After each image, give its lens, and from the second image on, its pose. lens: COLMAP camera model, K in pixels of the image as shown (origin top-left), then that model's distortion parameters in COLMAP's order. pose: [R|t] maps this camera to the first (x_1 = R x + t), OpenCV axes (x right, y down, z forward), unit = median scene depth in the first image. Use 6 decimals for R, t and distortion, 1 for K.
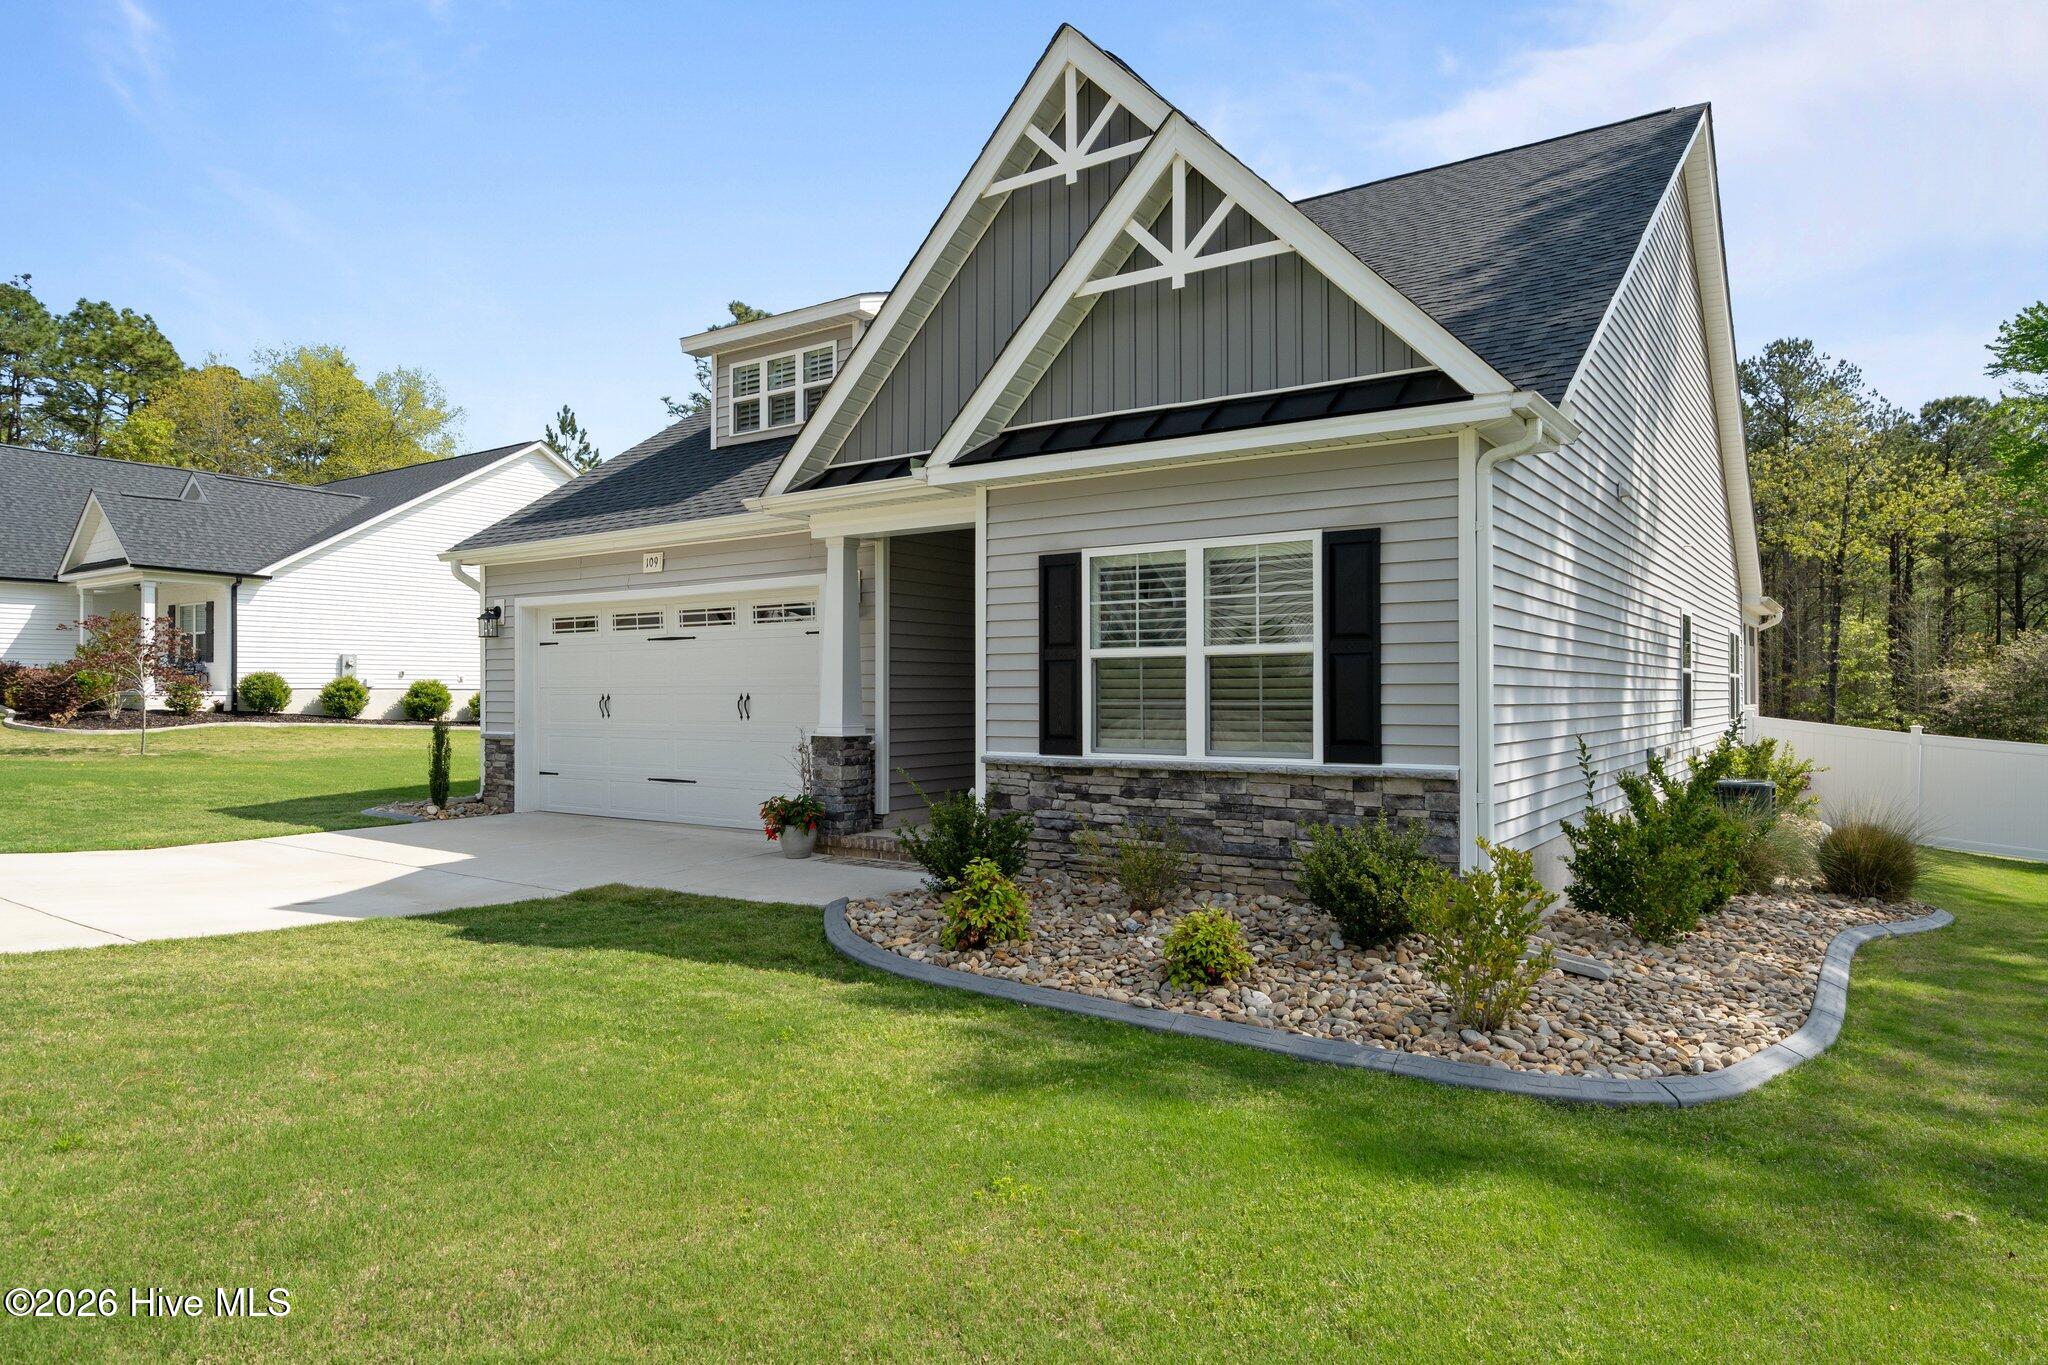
lens RADIAL K [[1225.0, 0, 1024.0], [0, 1225.0, 682.5], [0, 0, 1]] dist [0.014693, 0.000373]
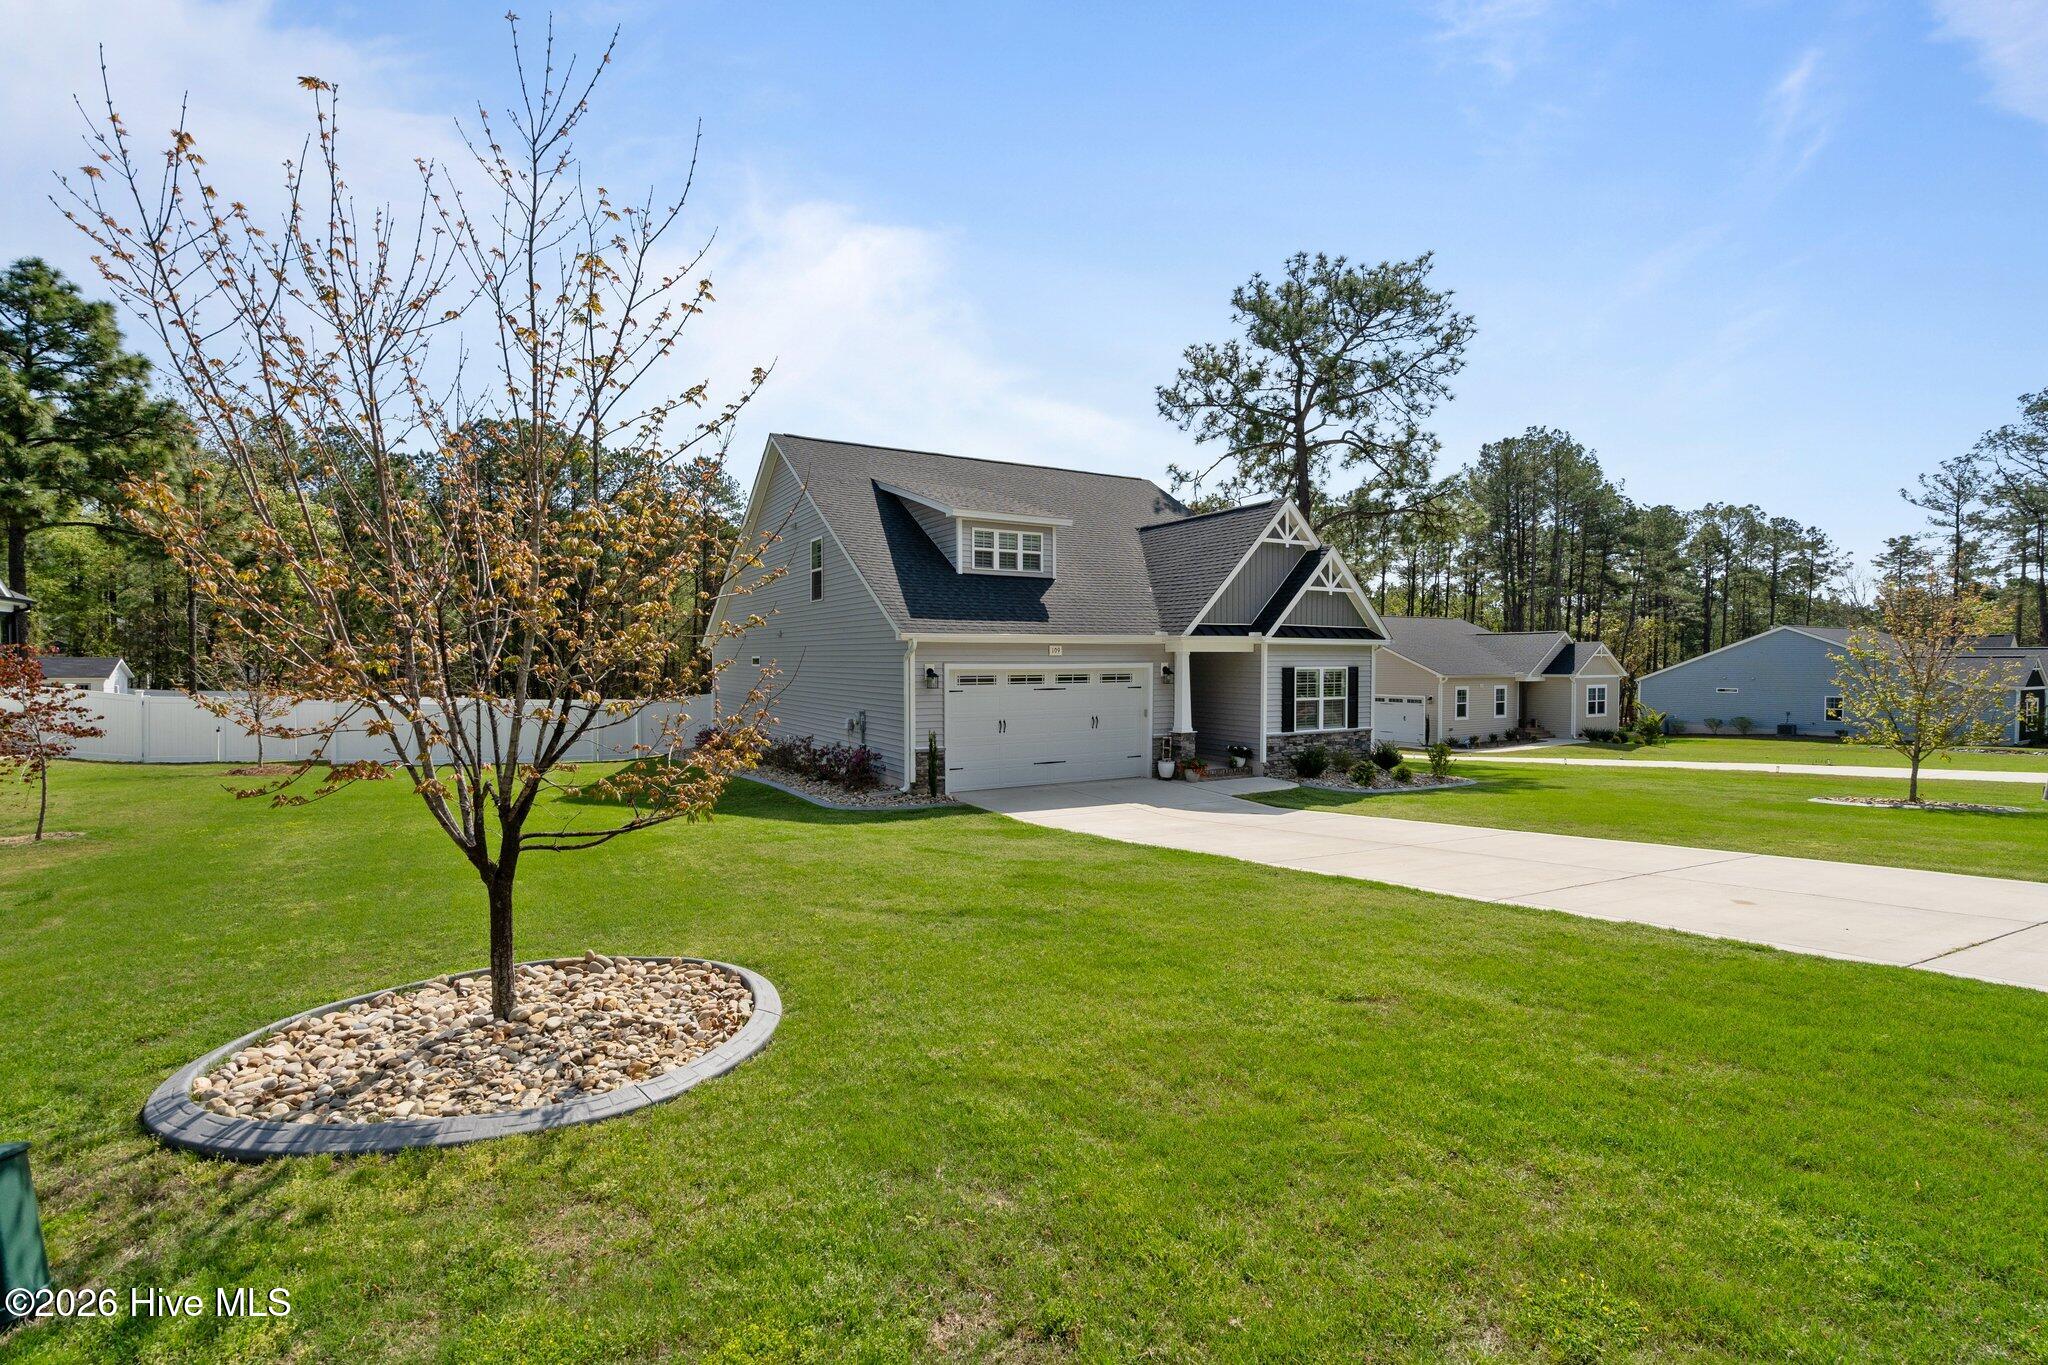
lens RADIAL K [[918.7, 0, 1024.0], [0, 918.7, 682.5], [0, 0, 1]] dist [-0.017666, 0.000059]
pose [[0.415883, -0.023075, 0.909125, -2.364857], [-0.009803, 0.999506, 0.029853, -0.129962], [-0.909365, -0.021327, 0.415452, 0.641604]]
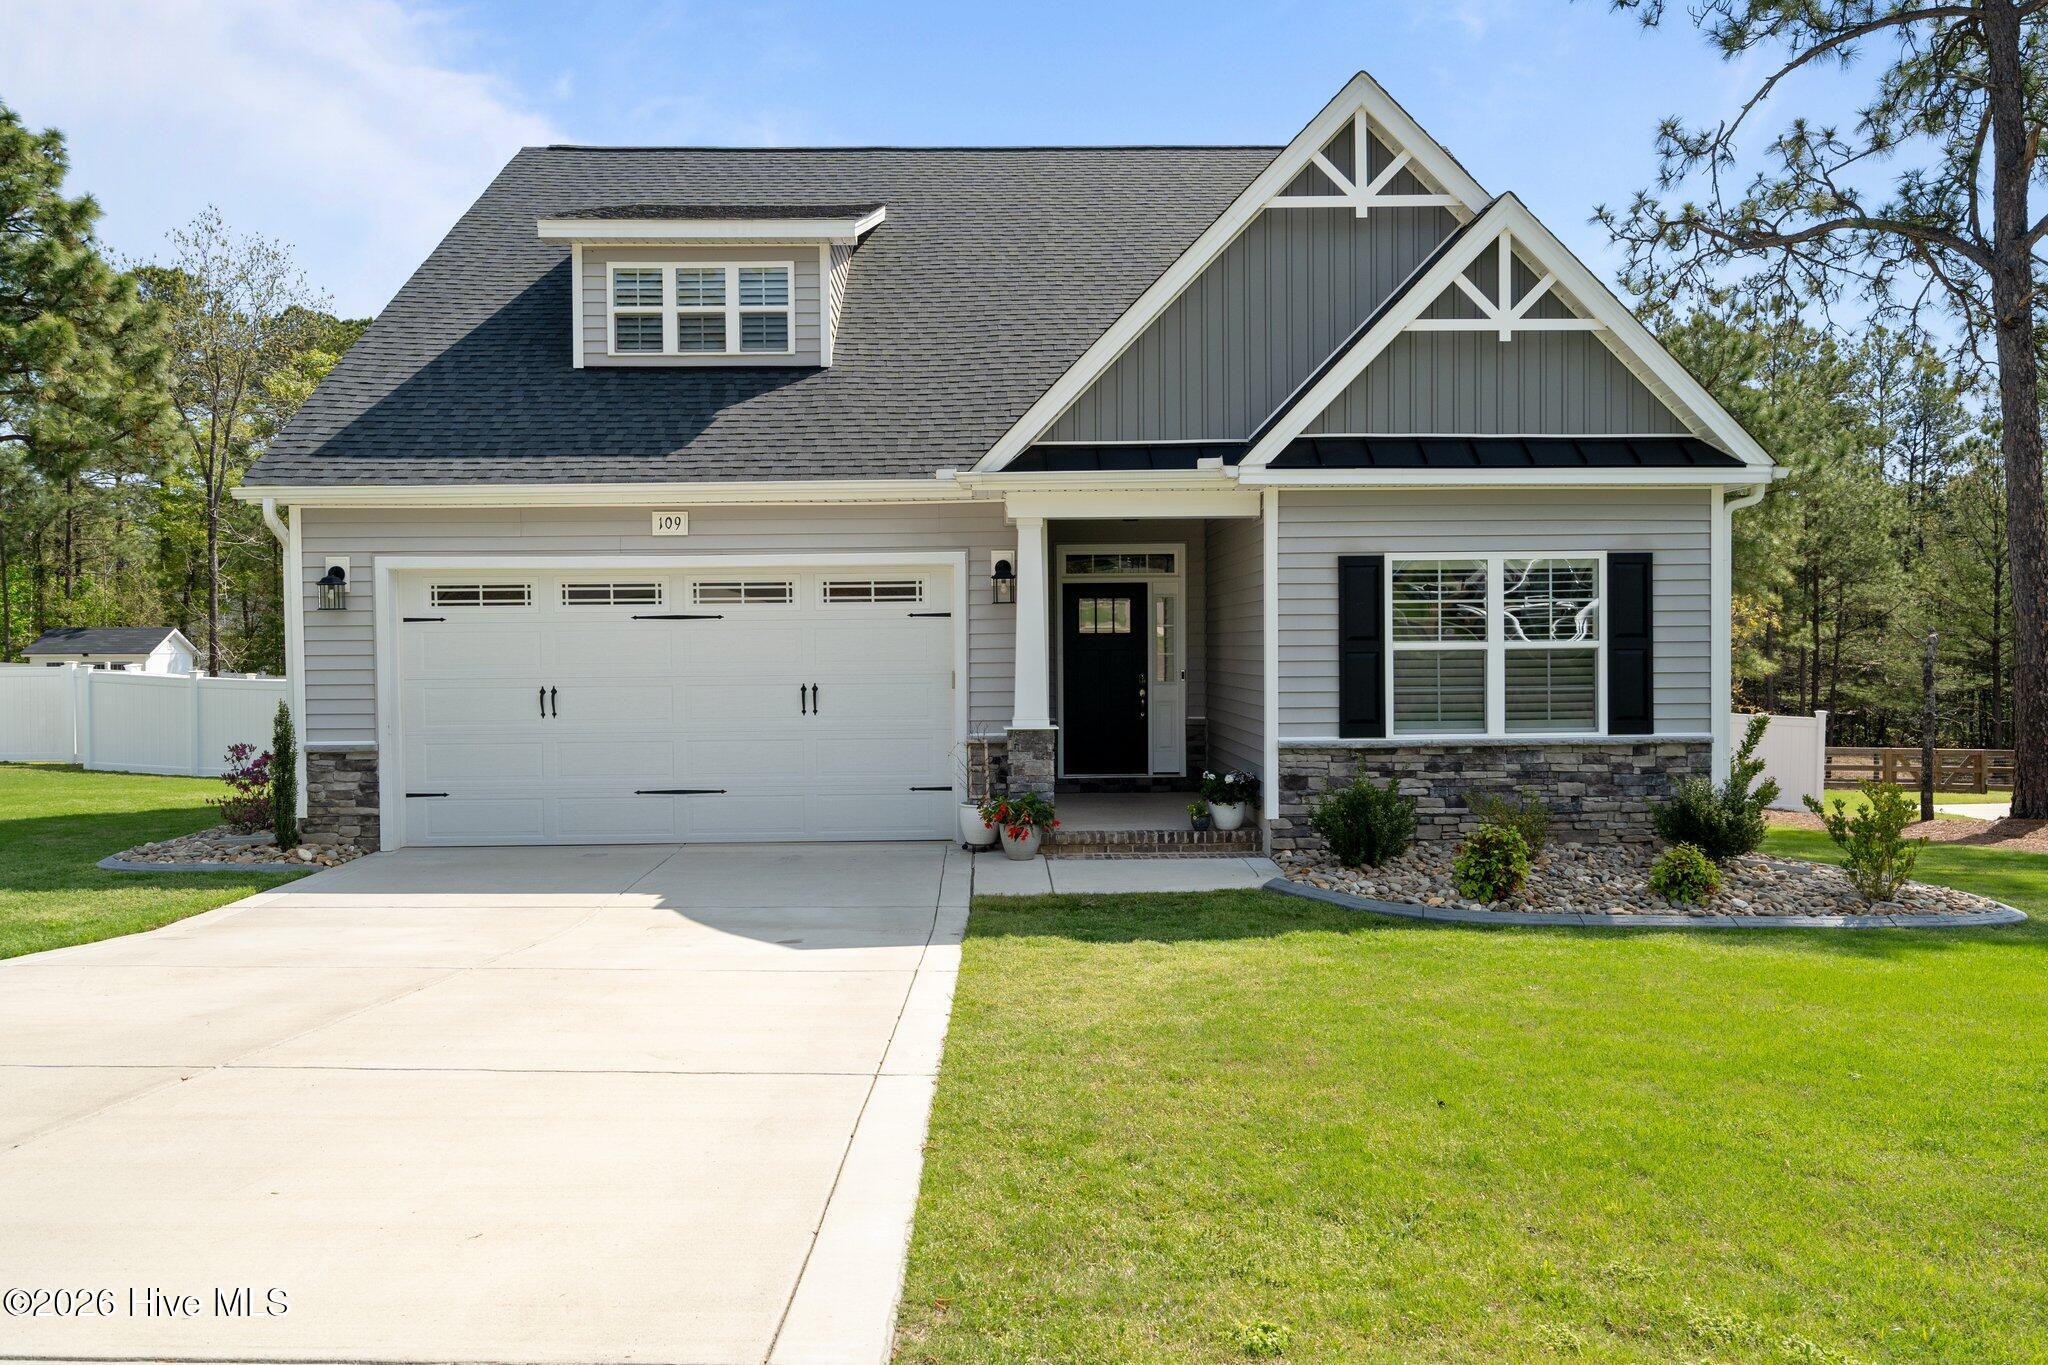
lens RADIAL K [[1654.2, 0, 1024.0], [0, 1654.2, 682.5], [0, 0, 1]] dist [0.009425, 0.000384]
pose [[0.808204, -0.017240, 0.588650, -1.093889], [0.002176, 0.999652, 0.026290, -0.030625], [-0.588898, -0.019967, 0.807960, -0.027445]]
